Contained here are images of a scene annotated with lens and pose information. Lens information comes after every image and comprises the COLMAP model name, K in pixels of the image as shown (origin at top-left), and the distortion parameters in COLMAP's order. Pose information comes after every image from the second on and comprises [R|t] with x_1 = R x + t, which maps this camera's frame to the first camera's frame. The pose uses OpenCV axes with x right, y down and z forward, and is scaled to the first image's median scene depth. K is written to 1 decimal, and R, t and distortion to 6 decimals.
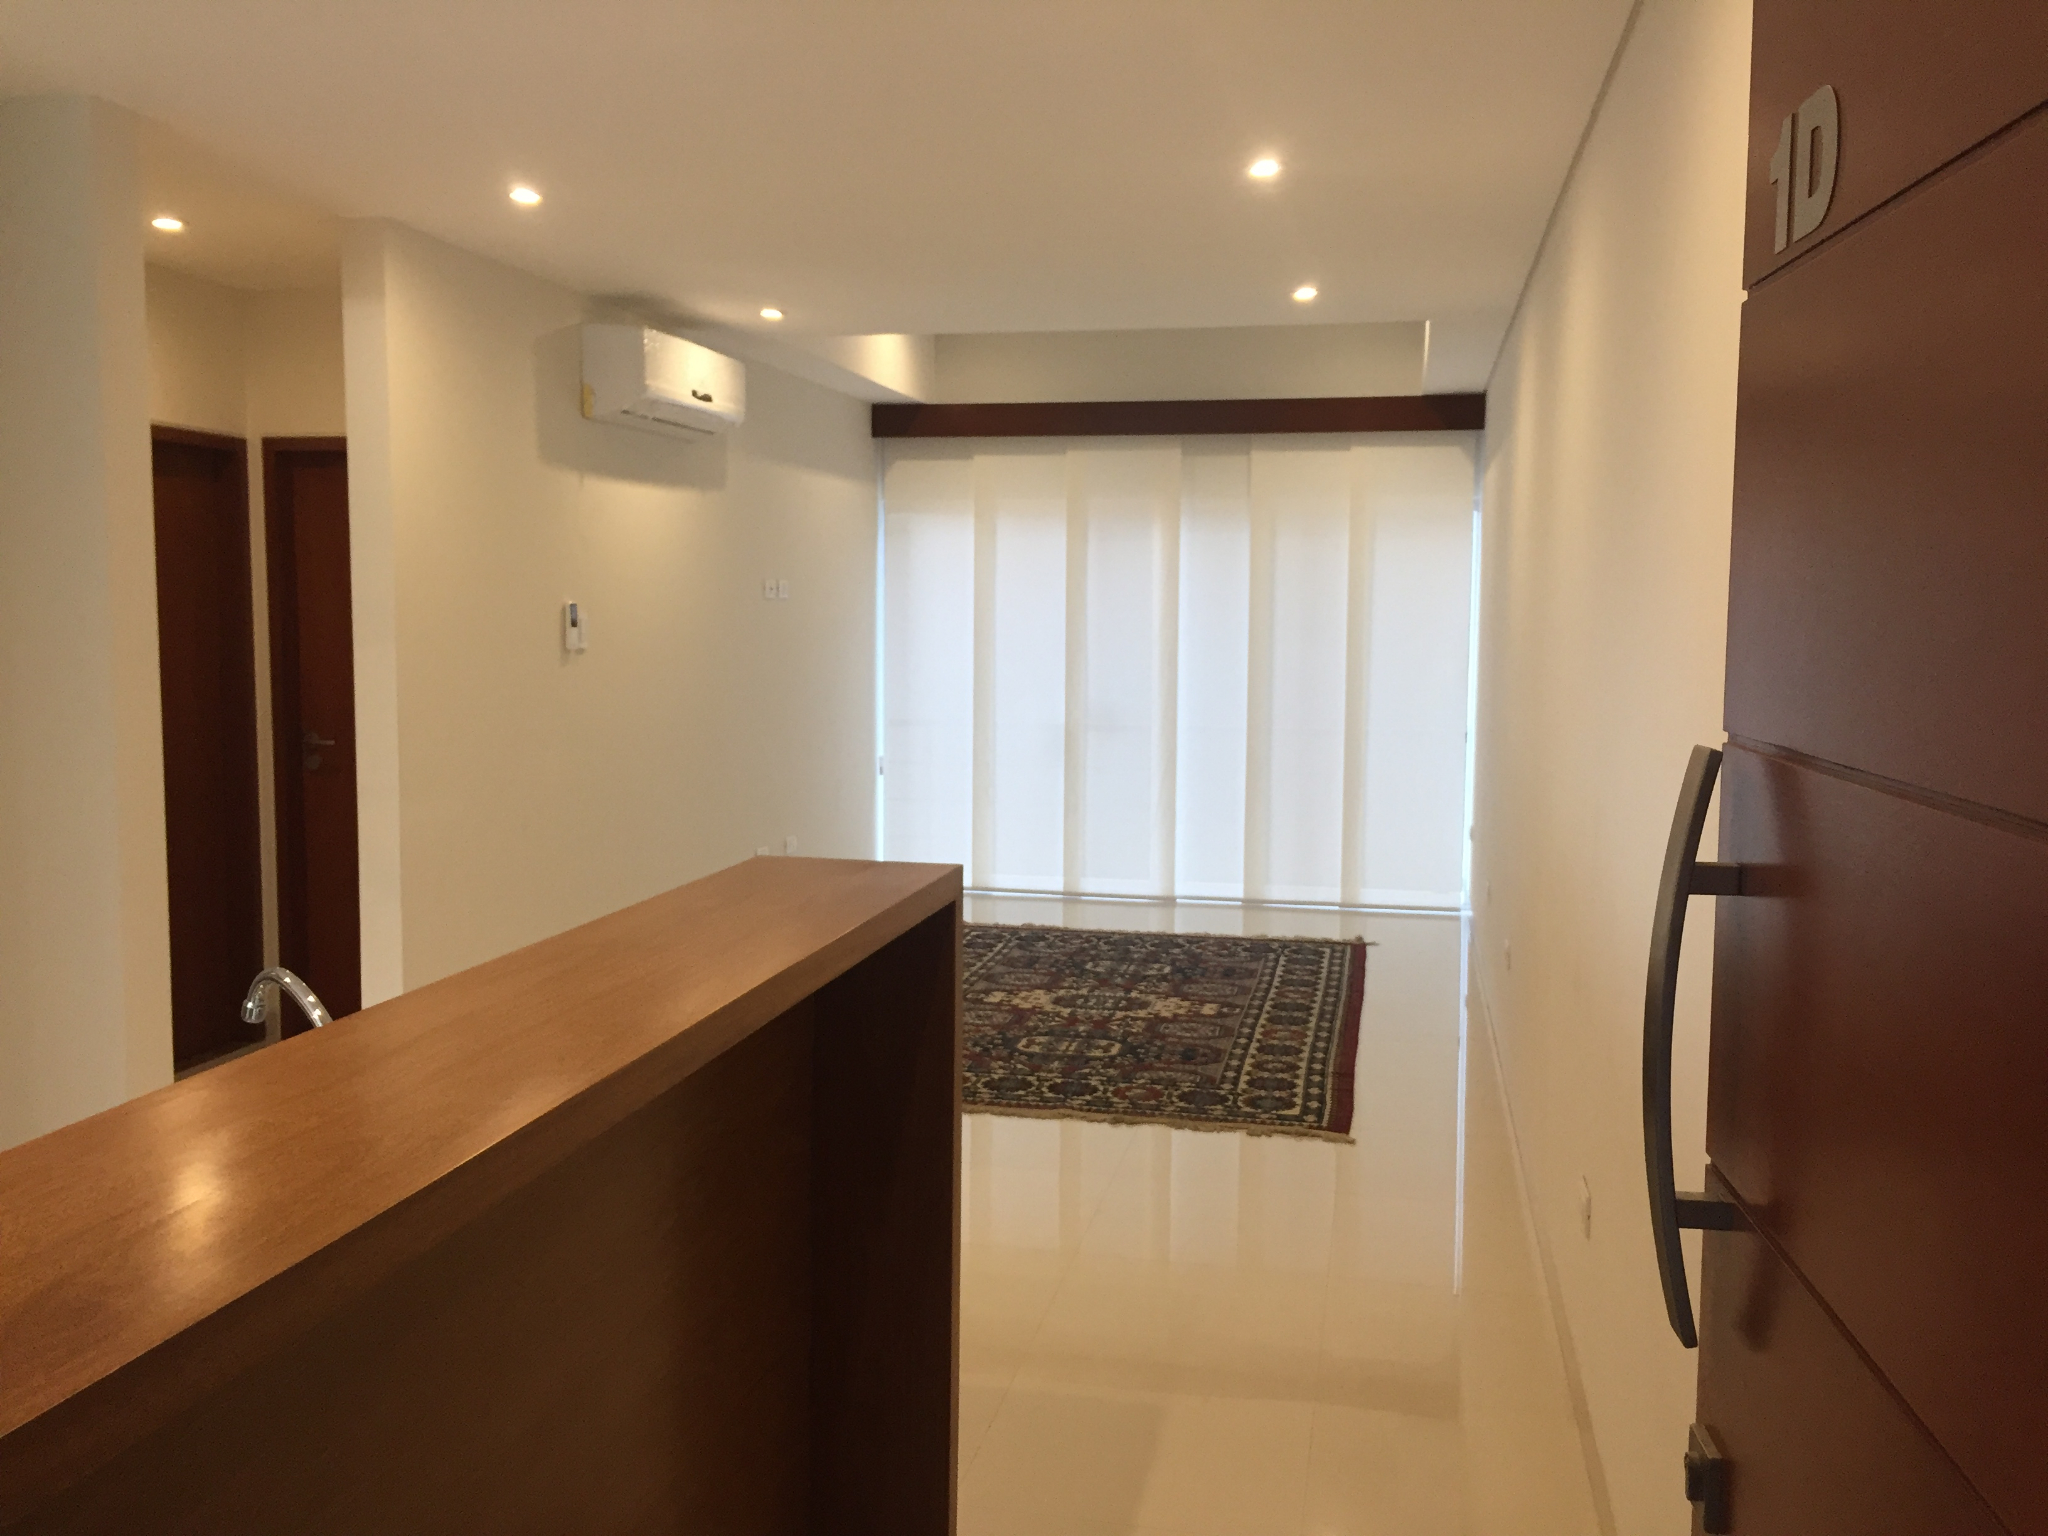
lens RADIAL K [[1751.1, 0, 1065.8], [0, 1751.1, 820.4], [0, 0, 1]] dist [0.047219, -0.003480]
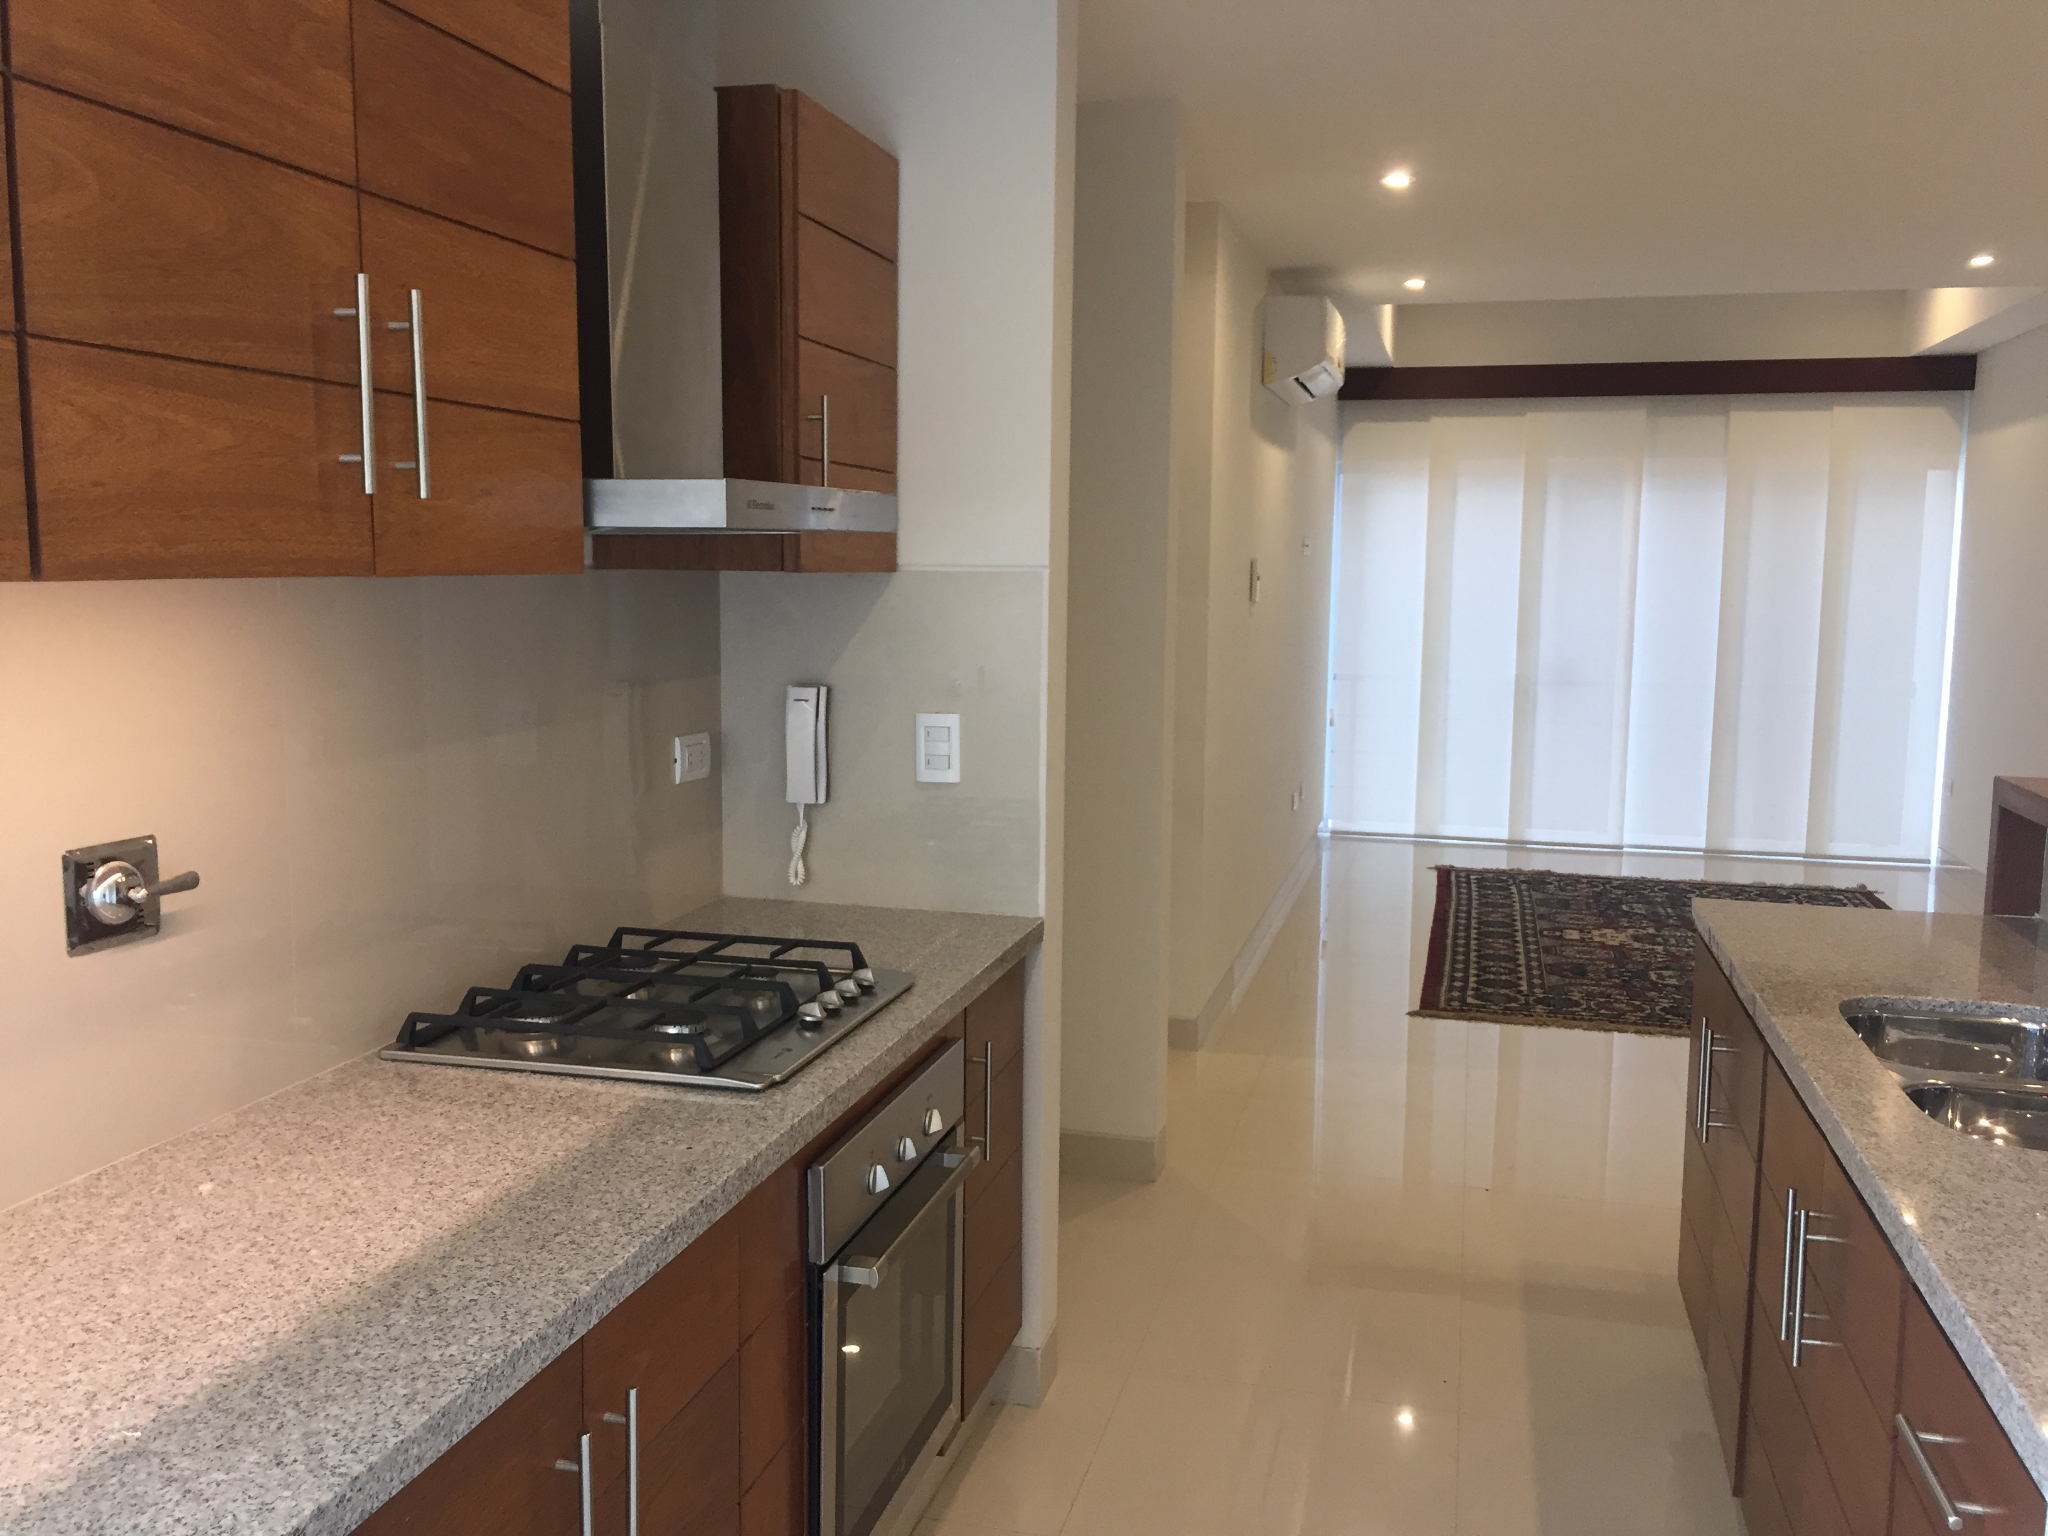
lens RADIAL K [[1756.7, 0, 1018.2], [0, 1756.7, 764.4], [0, 0, 1]] dist [0.051455, -0.033007]
pose [[0.999088, 0.008927, -0.041760, -0.257222], [-0.009479, 0.999870, -0.013021, 0.012815], [0.041638, 0.013405, 0.999043, -0.049061]]
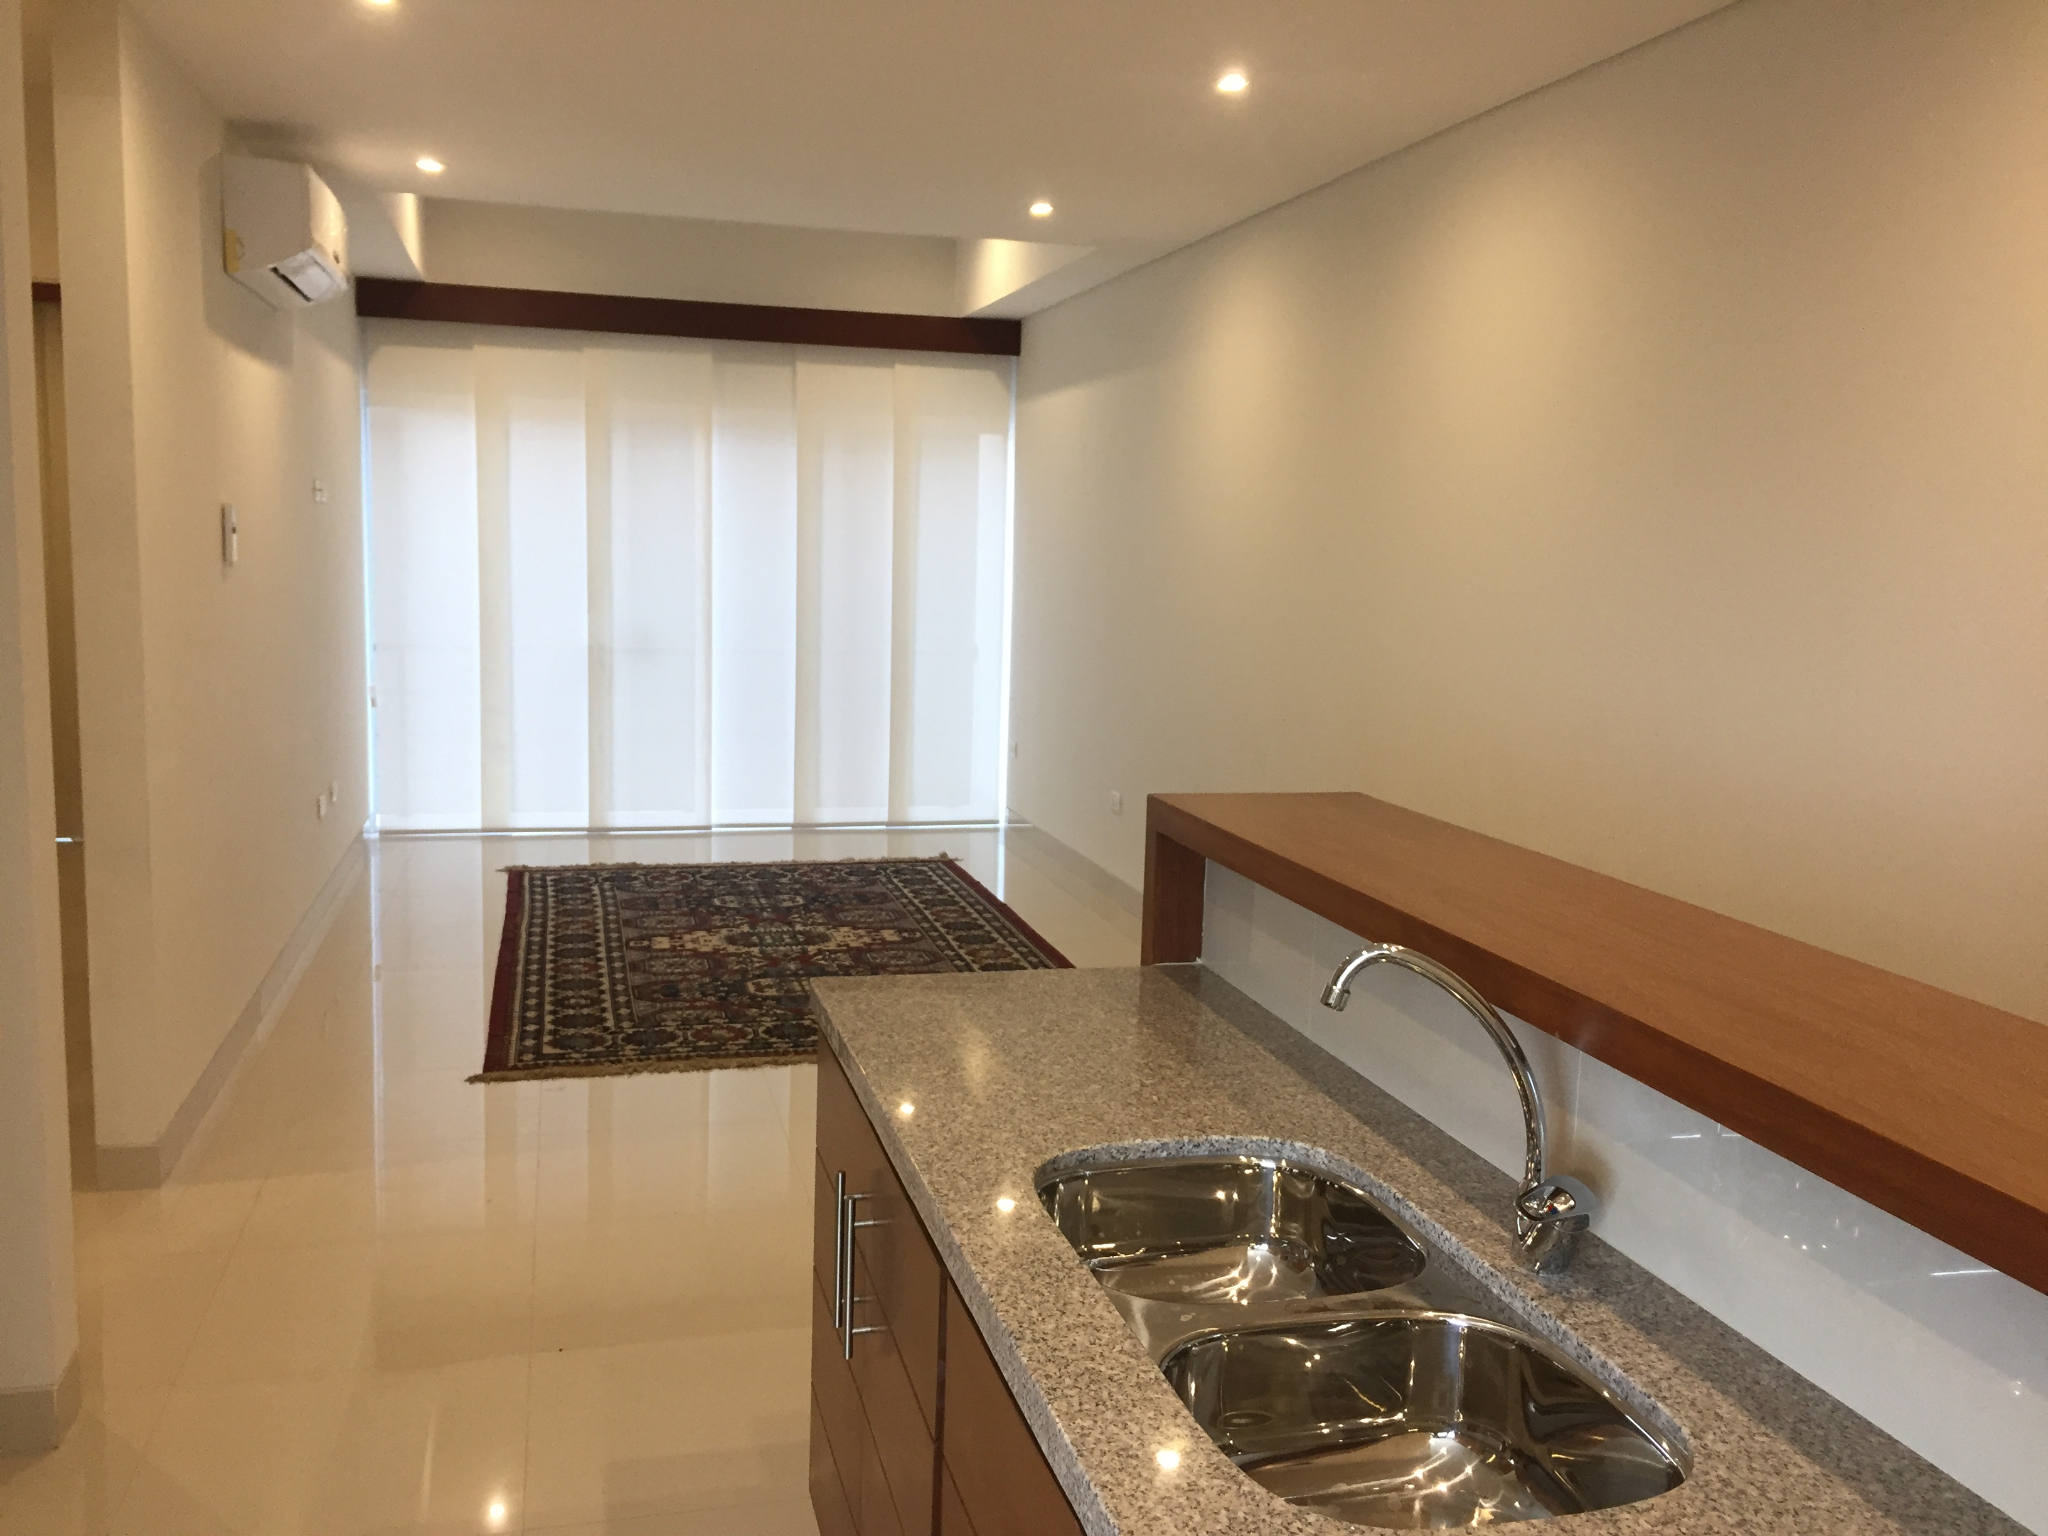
lens RADIAL K [[1751.1, 0, 1025.6], [0, 1751.1, 763.7], [0, 0, 1]] dist [0.047219, -0.003480]
pose [[0.890822, -0.041949, 0.452412, -0.223153], [0.036188, 0.999116, 0.021386, -0.004639], [-0.452909, -0.002679, 0.891553, 0.074232]]
